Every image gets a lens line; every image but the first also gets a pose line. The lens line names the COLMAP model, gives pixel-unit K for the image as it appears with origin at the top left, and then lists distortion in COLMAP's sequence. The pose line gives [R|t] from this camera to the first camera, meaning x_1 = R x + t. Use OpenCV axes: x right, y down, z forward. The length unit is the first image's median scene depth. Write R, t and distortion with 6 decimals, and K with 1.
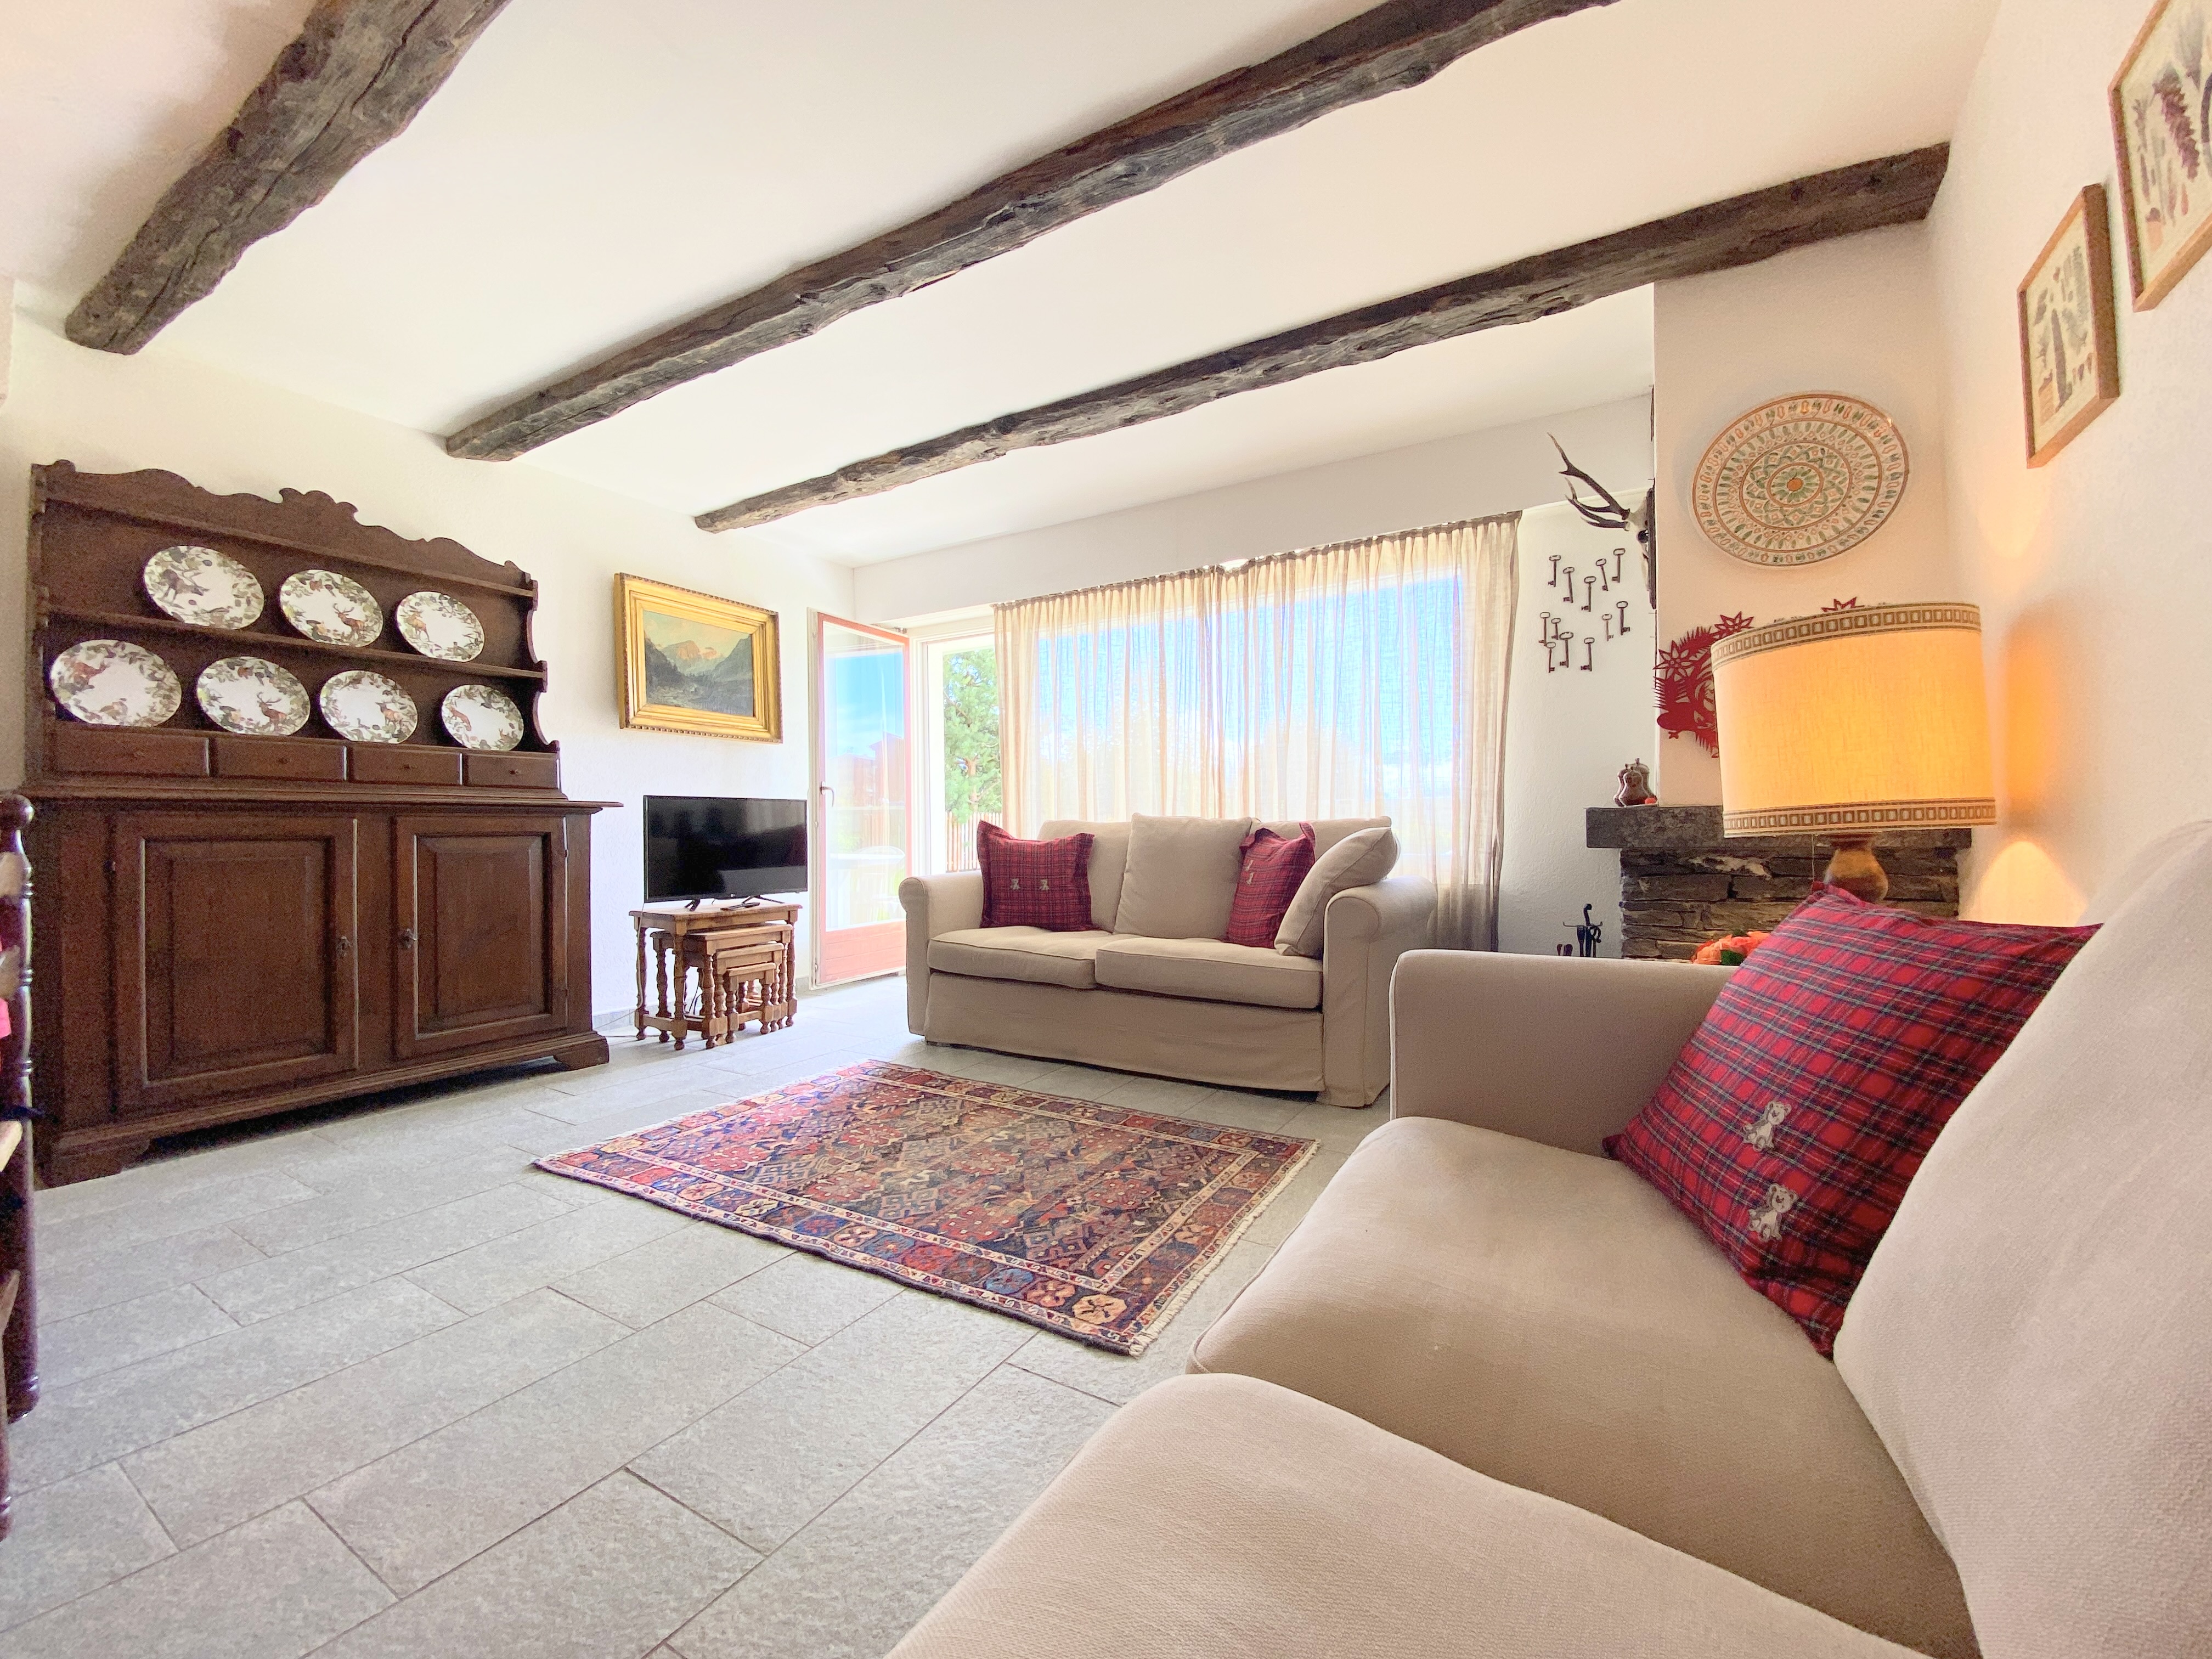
lens RADIAL K [[899.3, 0, 1106.4], [0, 899.3, 820.6], [0, 0, 1]] dist [0.050497, -0.040570]
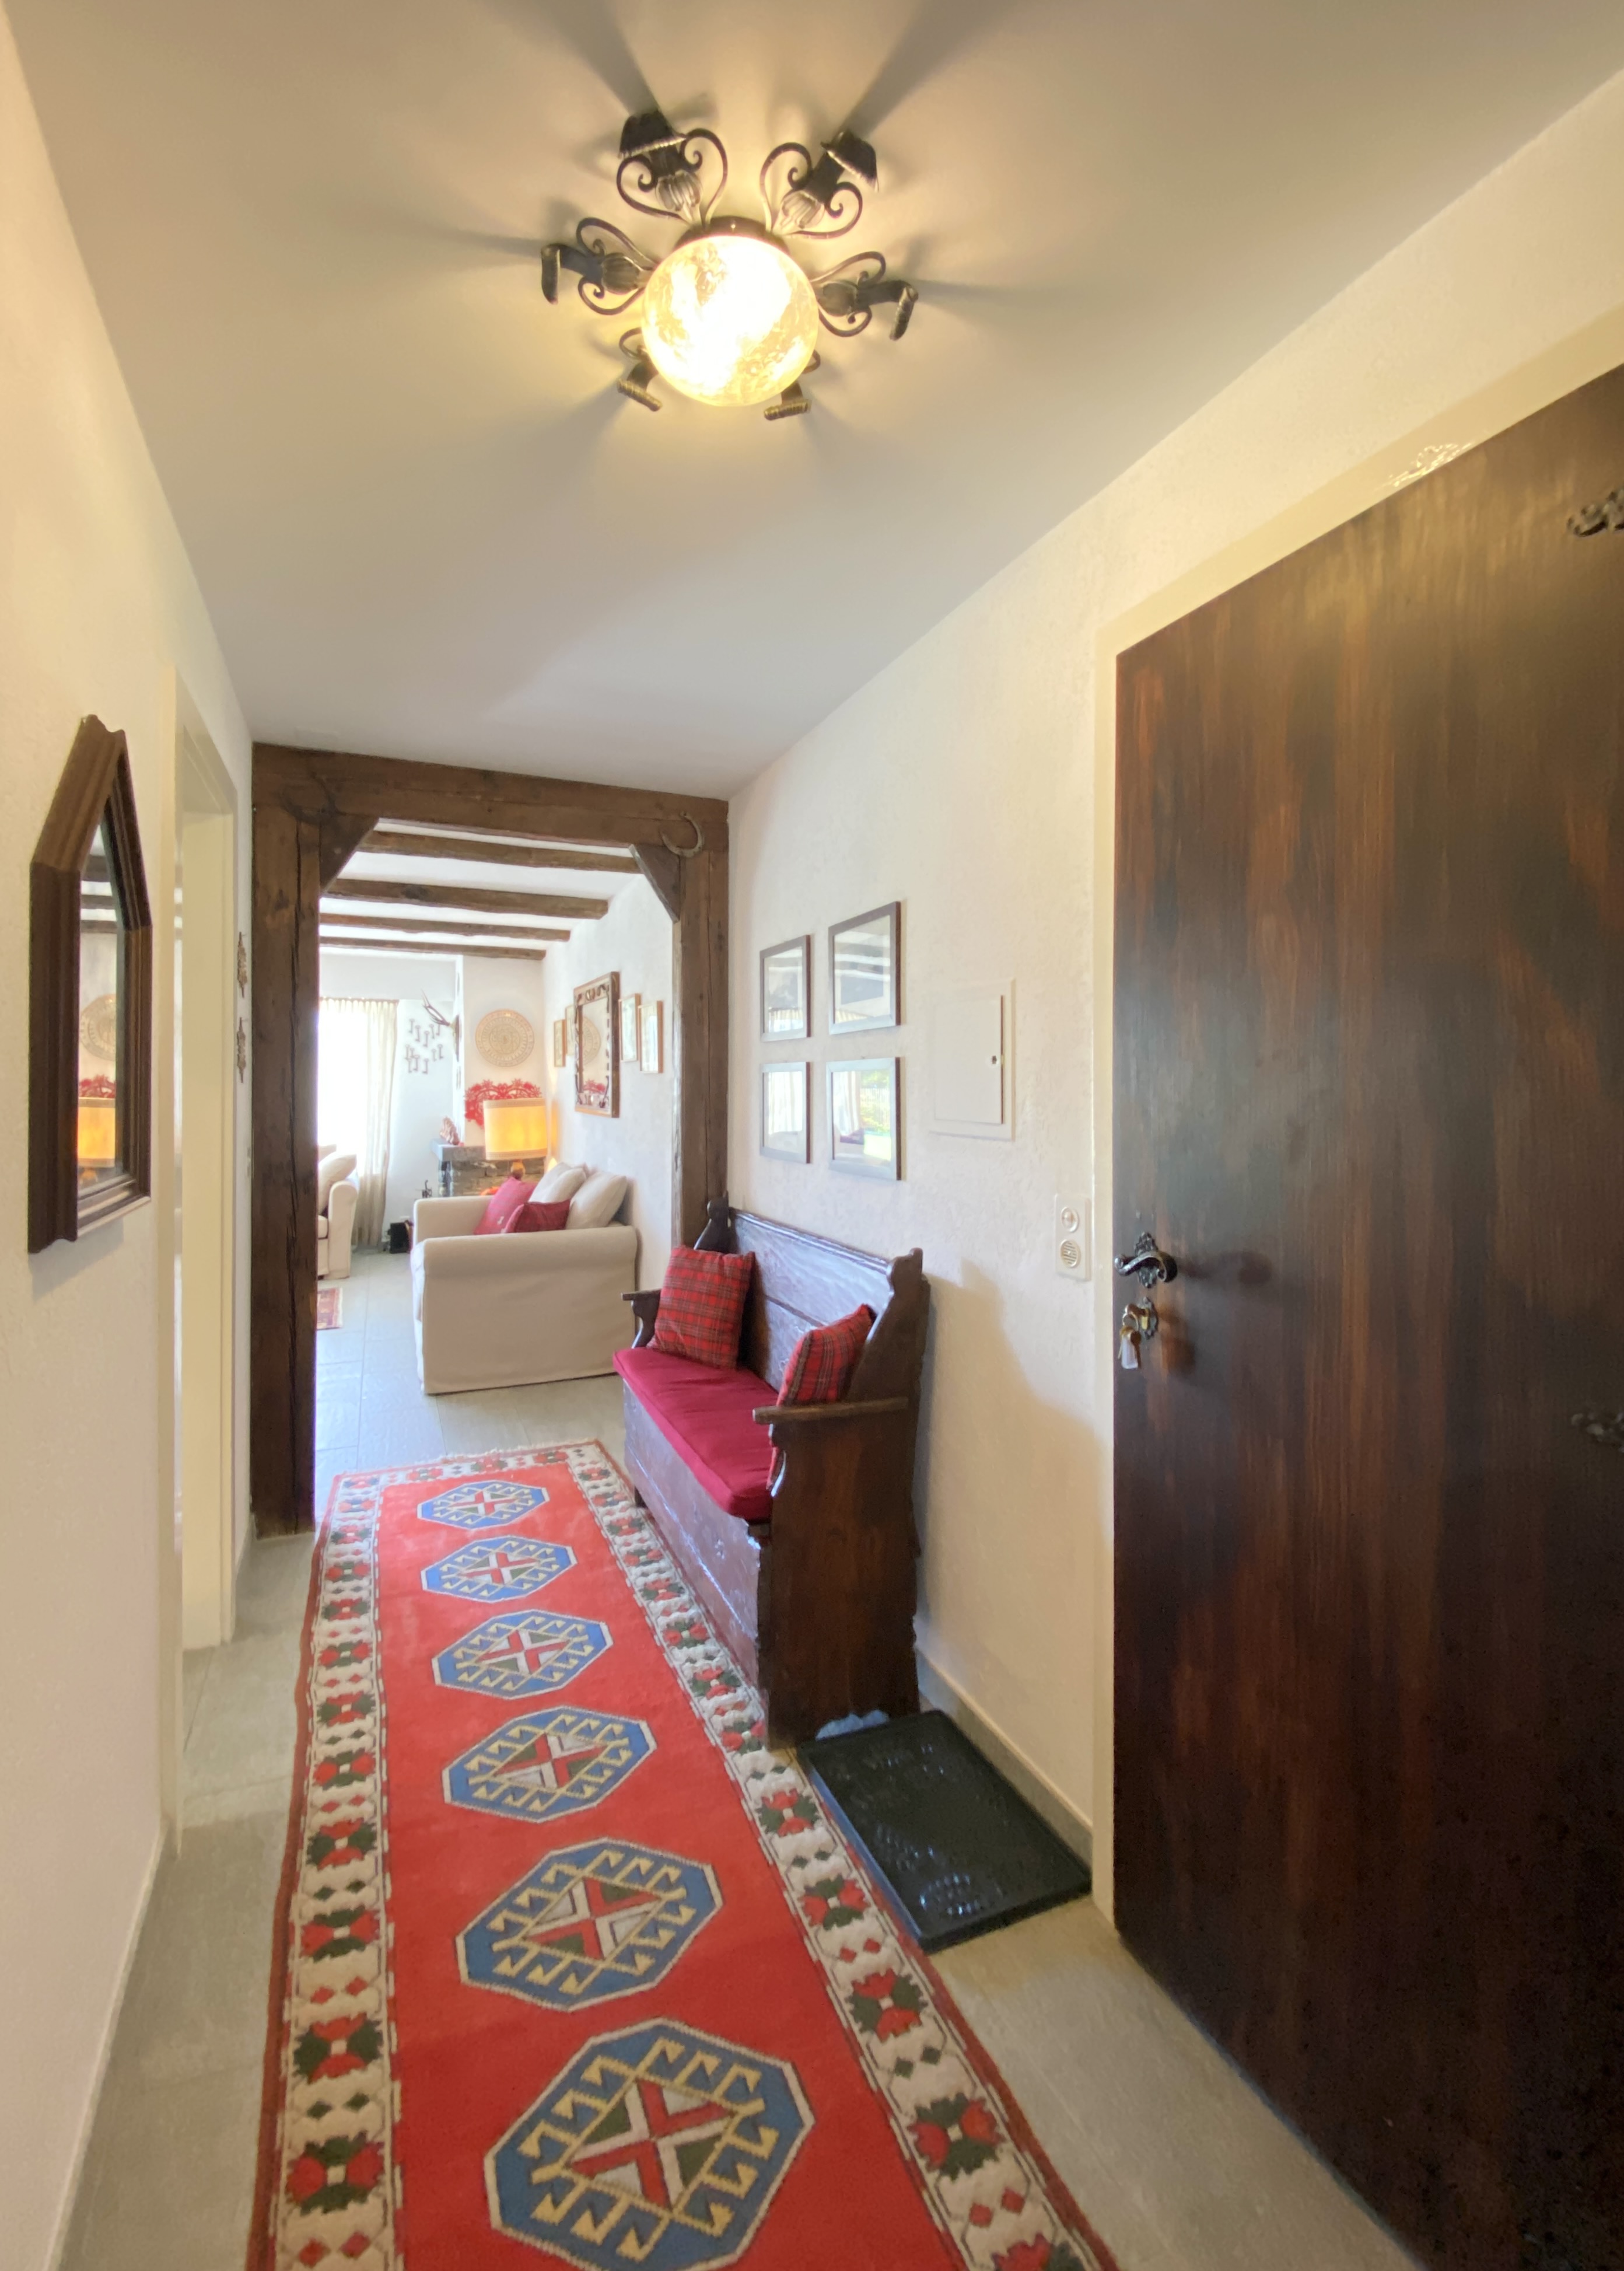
lens RADIAL K [[962.8, 0, 805.0], [0, 962.8, 1069.3], [0, 0, 1]] dist [0.014825, -0.014205]
pose [[0.577595, 0.019658, 0.816087, -1.254560], [-0.009752, 0.999805, -0.017181, -0.213549], [-0.816265, 0.001965, 0.577674, -1.629818]]
